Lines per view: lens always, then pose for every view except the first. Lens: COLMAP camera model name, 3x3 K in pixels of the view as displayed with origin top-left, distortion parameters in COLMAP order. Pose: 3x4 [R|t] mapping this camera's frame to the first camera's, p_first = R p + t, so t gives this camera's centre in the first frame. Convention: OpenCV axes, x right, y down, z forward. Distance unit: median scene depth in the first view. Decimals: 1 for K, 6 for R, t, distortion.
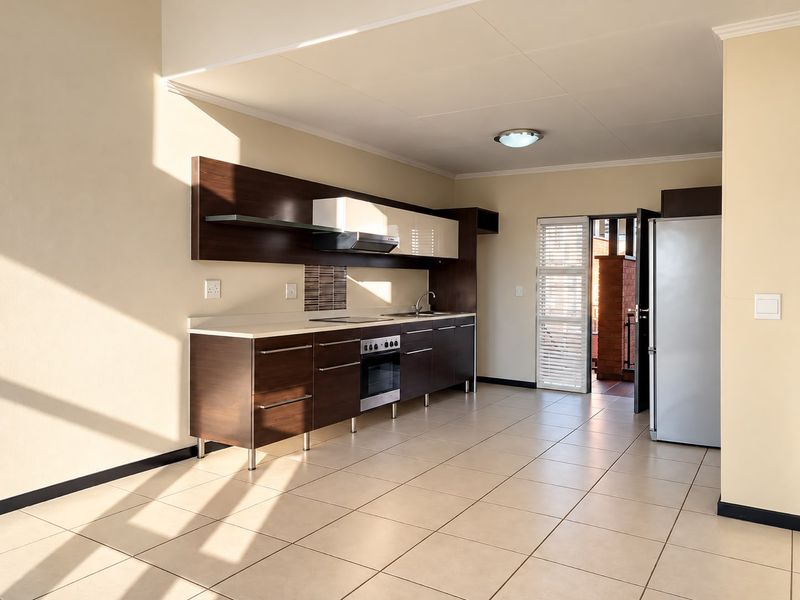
lens RADIAL K [[620.0, 0, 400.3], [0, 620.0, 293.3], [0, 0, 1]] dist [0.012324, -0.003038]
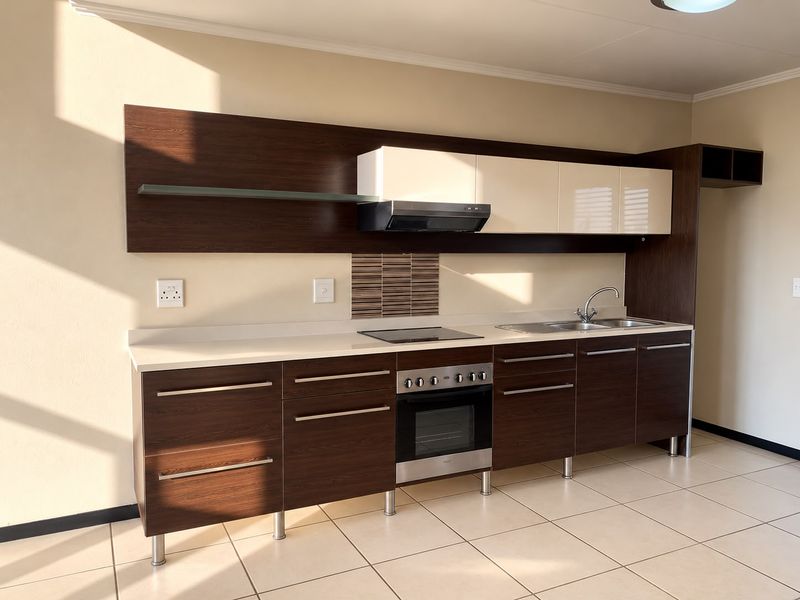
lens RADIAL K [[620.0, 0, 398.9], [0, 620.0, 299.5], [0, 0, 1]] dist [0.012324, -0.003038]
pose [[0.845300, 0.015678, -0.534062, 0.259297], [0.002955, 0.999417, 0.034016, -0.016773], [0.534284, -0.030332, 0.844761, 0.454021]]
